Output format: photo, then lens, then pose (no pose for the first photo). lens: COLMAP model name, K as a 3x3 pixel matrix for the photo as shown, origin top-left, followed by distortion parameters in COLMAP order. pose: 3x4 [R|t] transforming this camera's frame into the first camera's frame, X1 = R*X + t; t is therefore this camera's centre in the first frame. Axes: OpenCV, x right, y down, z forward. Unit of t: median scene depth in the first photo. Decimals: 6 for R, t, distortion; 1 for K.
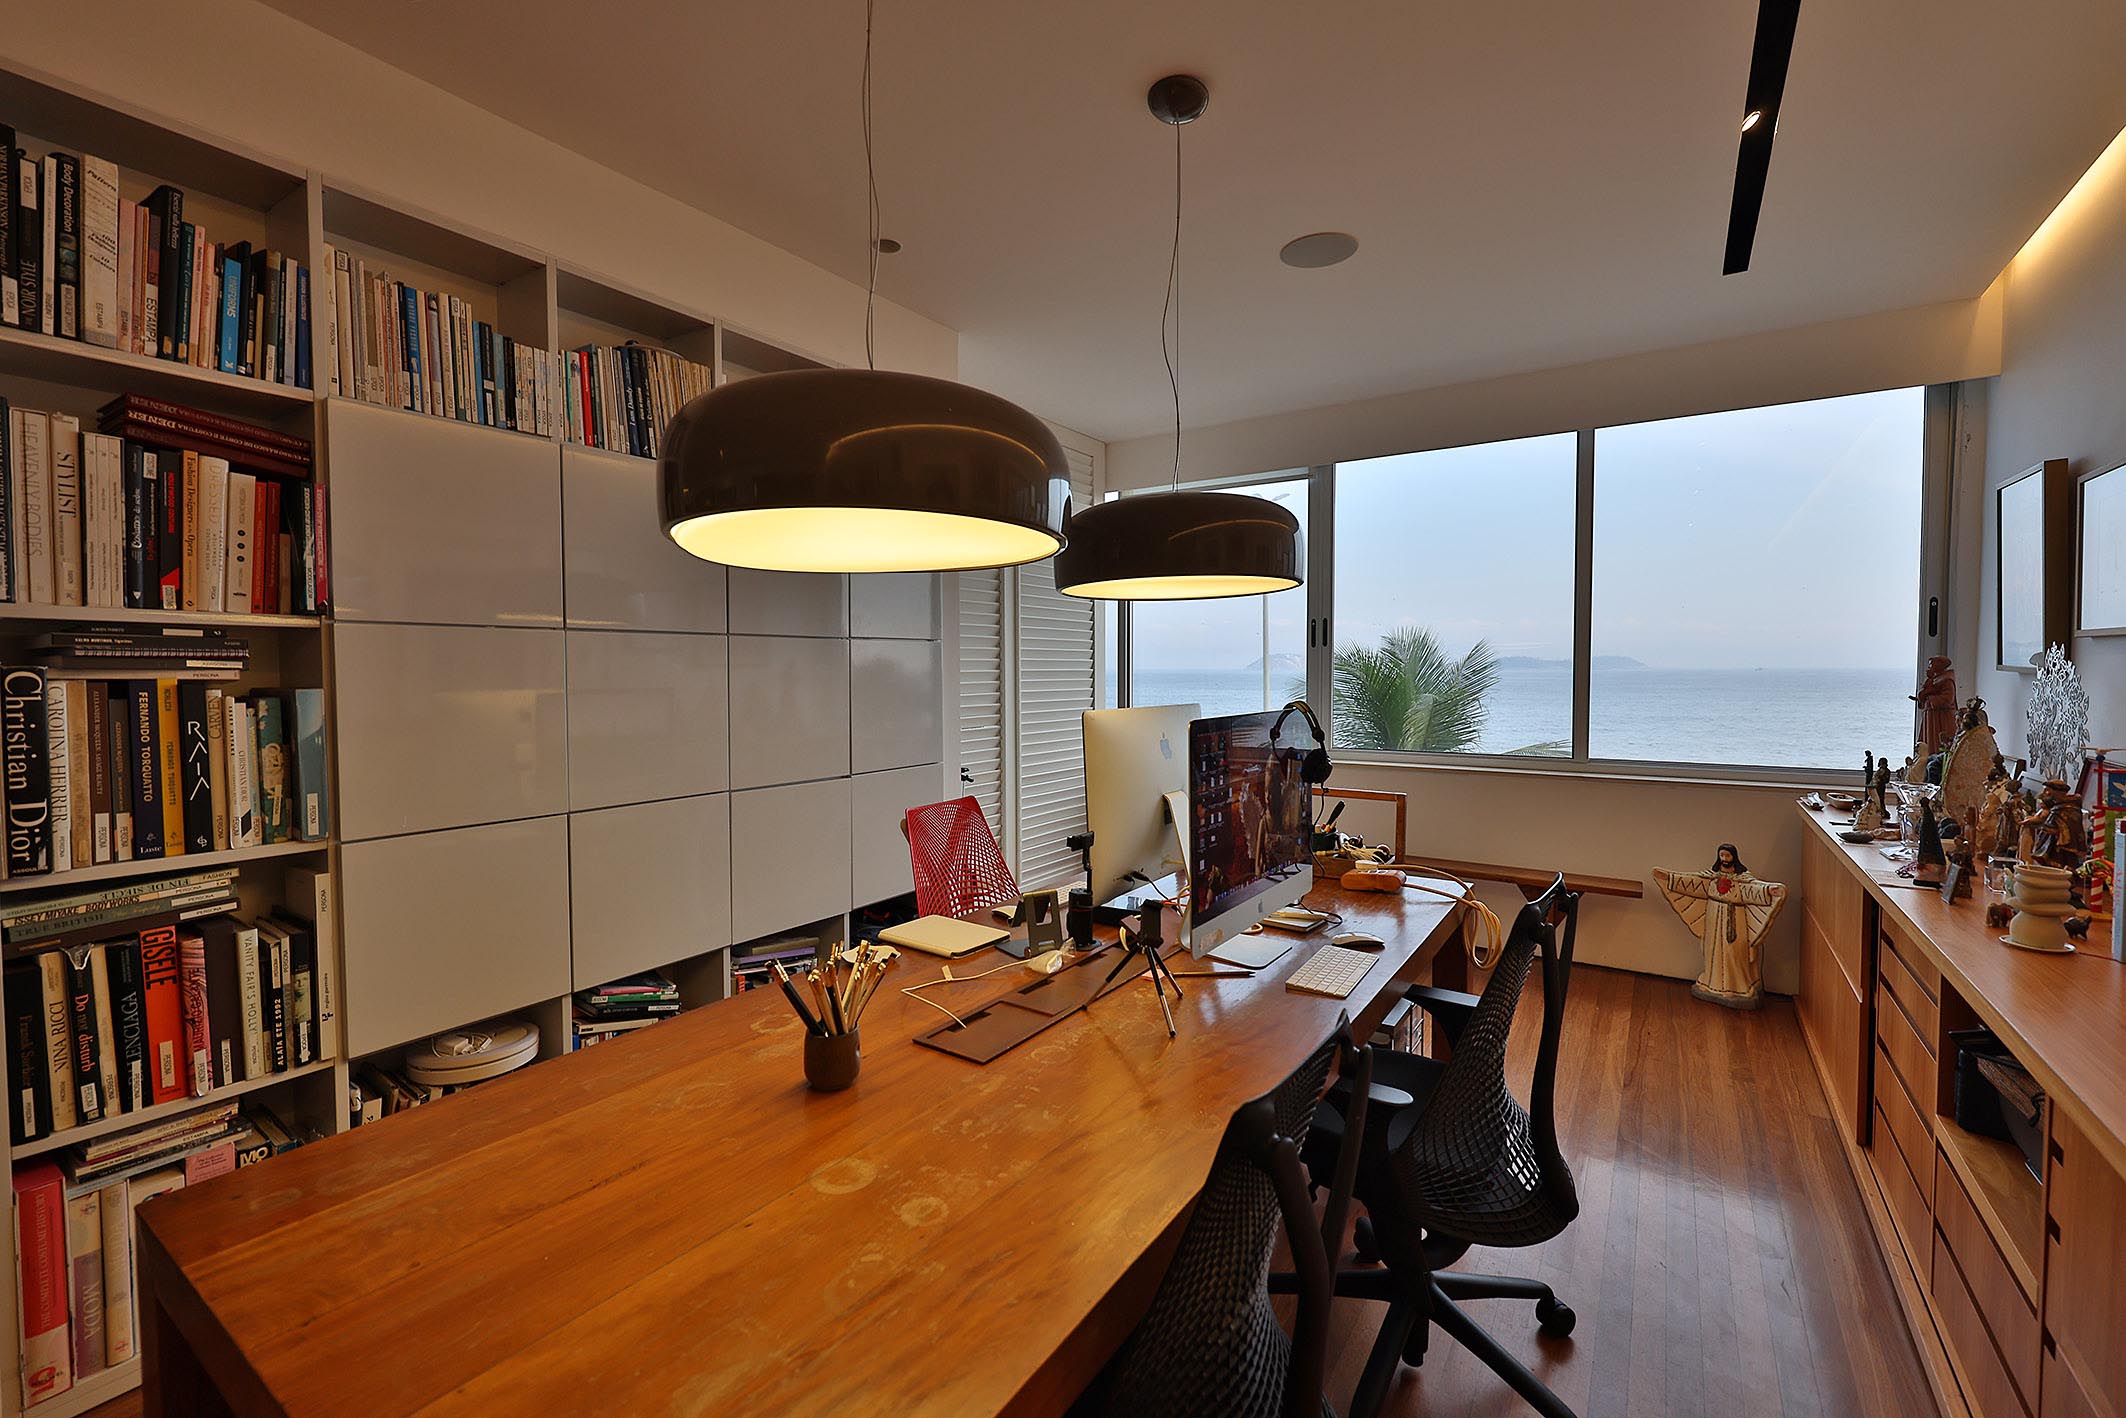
lens RADIAL K [[880.1, 0, 1057.1], [0, 880.1, 704.3], [0, 0, 1]] dist [-0.012539, 0.000085]
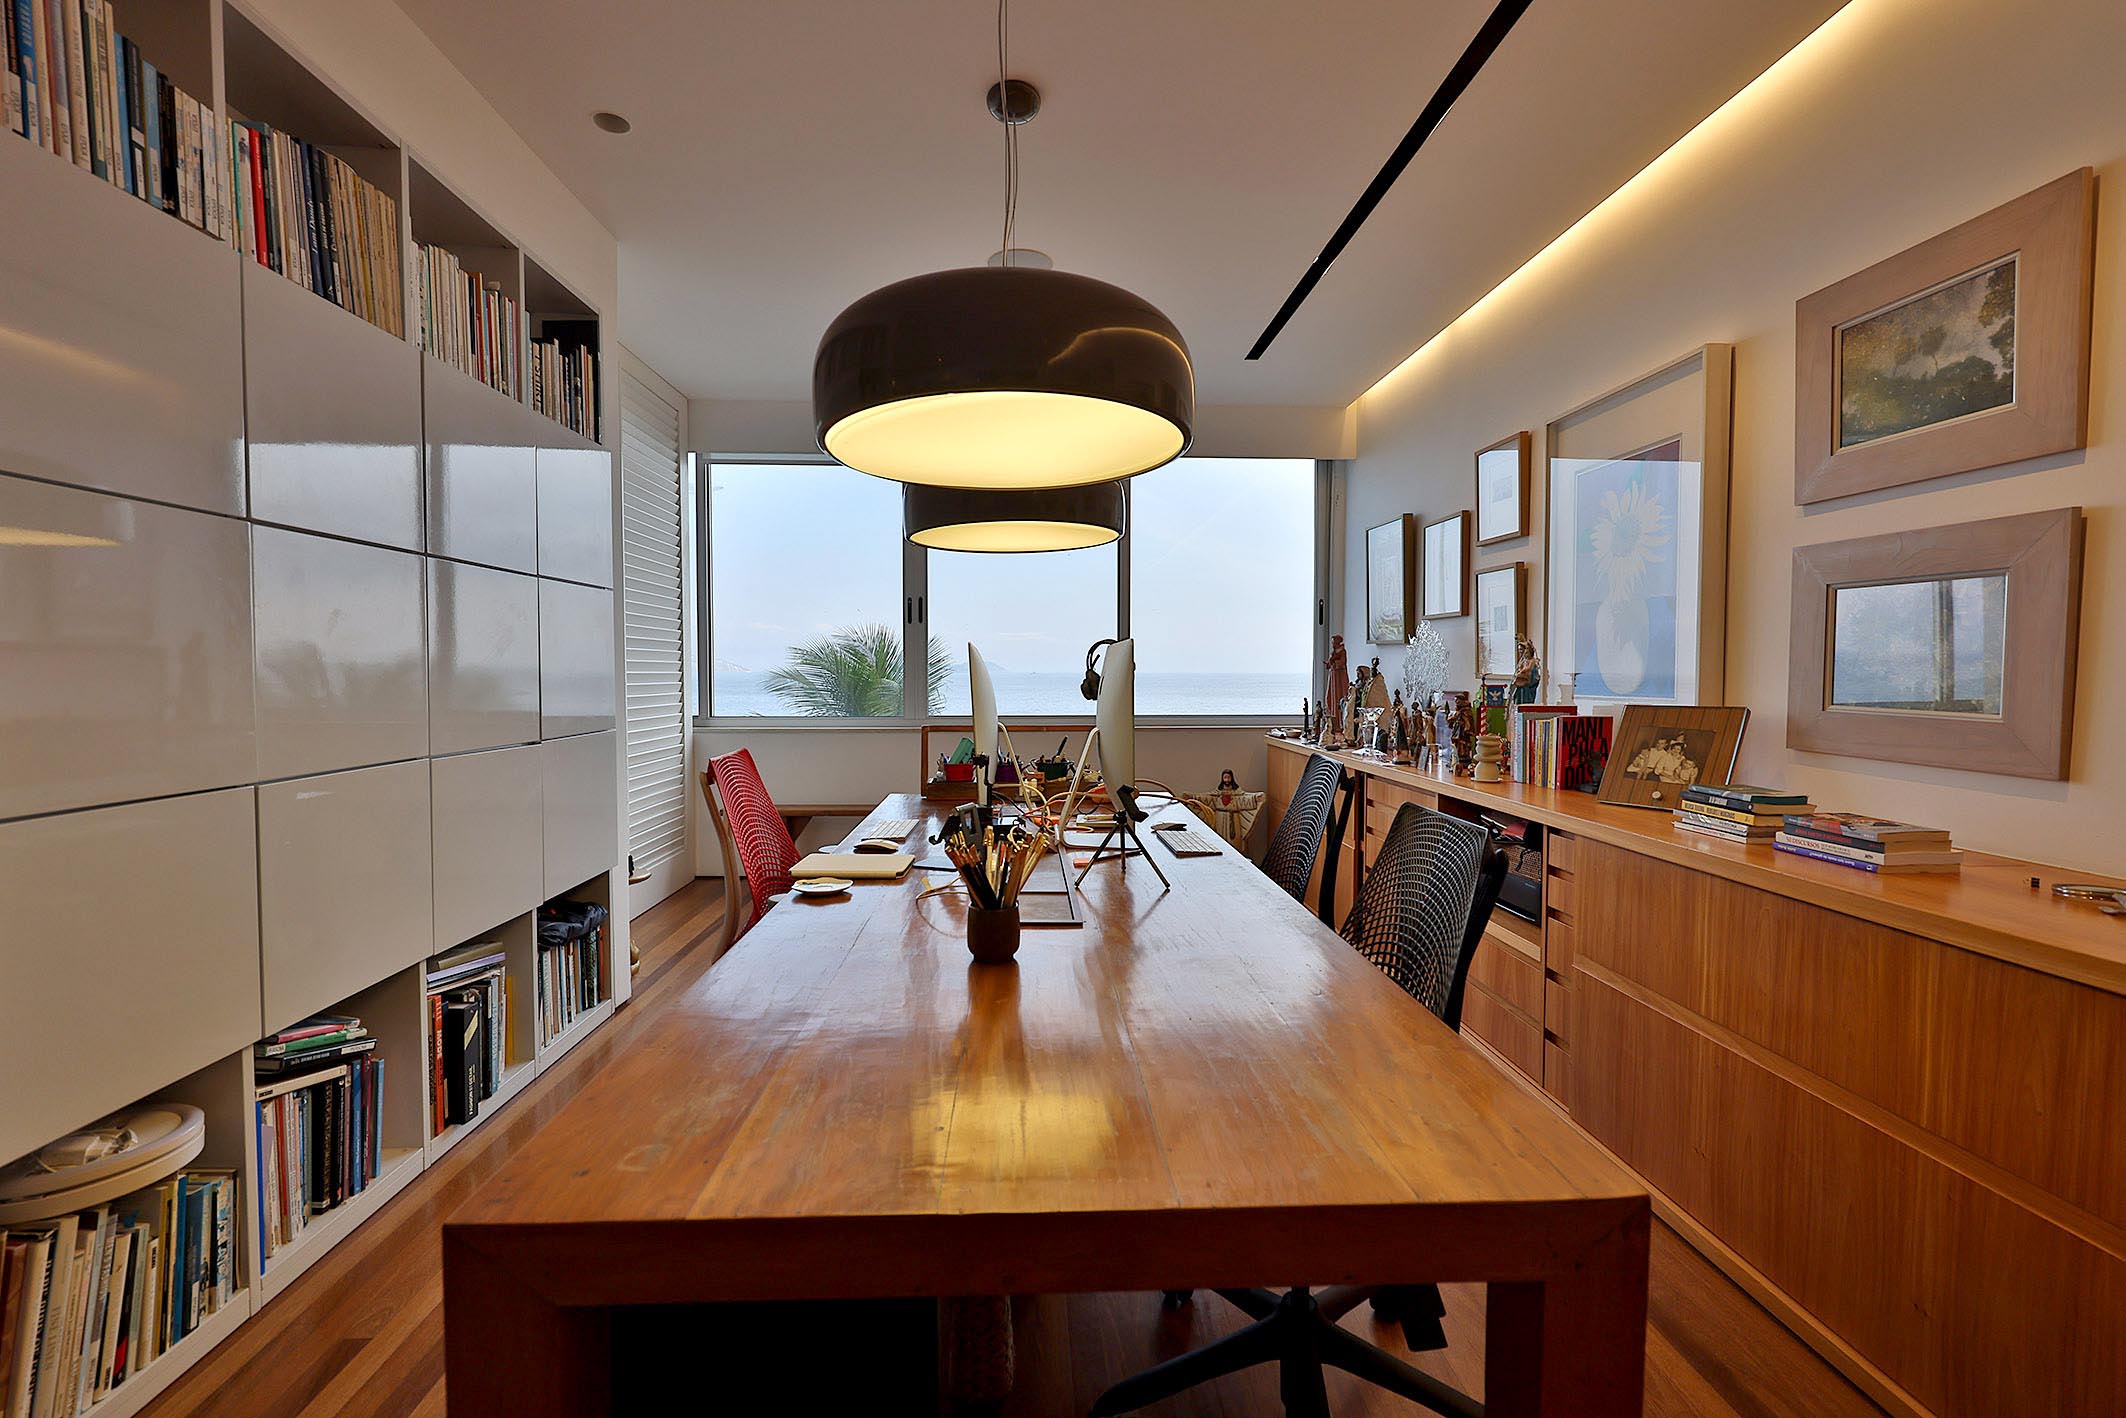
lens RADIAL K [[880.1, 0, 1057.1], [0, 880.1, 704.3], [0, 0, 1]] dist [-0.012539, 0.000085]
pose [[0.801538, -0.018339, 0.597663, -0.434451], [0.018885, 0.999807, 0.005352, 0.065713], [-0.597646, 0.006997, 0.801729, 0.055262]]
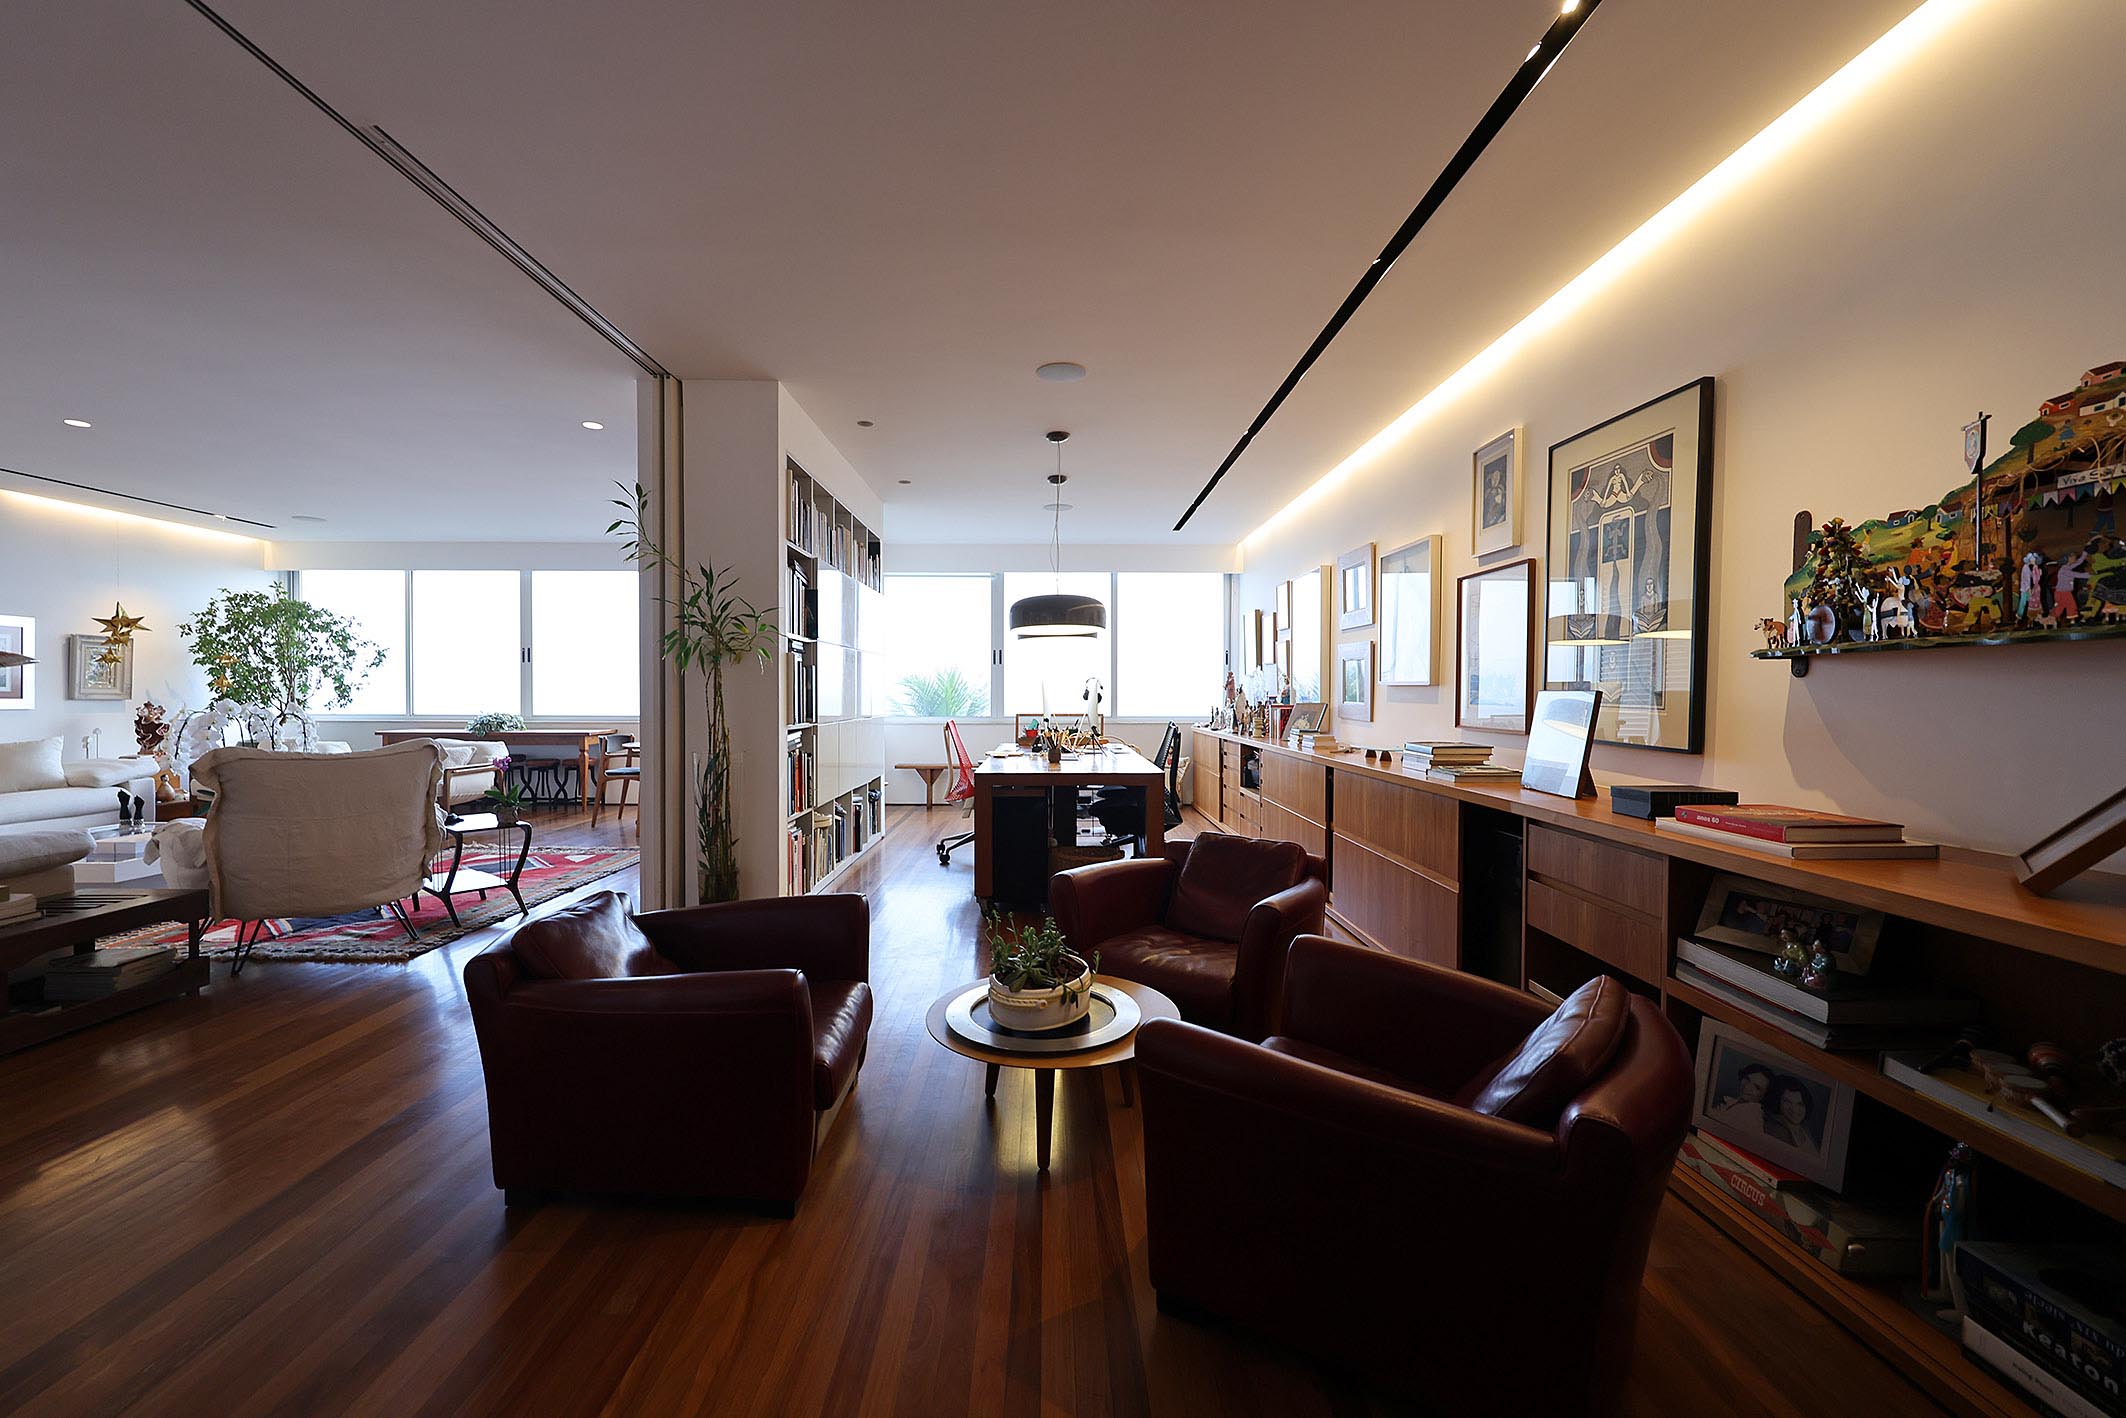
lens RADIAL K [[828.8, 0, 1052.4], [0, 828.8, 705.7], [0, 0, 1]] dist [-0.012138, -0.000064]
pose [[0.823759, -0.003612, 0.566928, -1.306045], [0.015995, 0.999730, -0.016872, 0.123700], [-0.566714, 0.022967, 0.823594, -1.163246]]
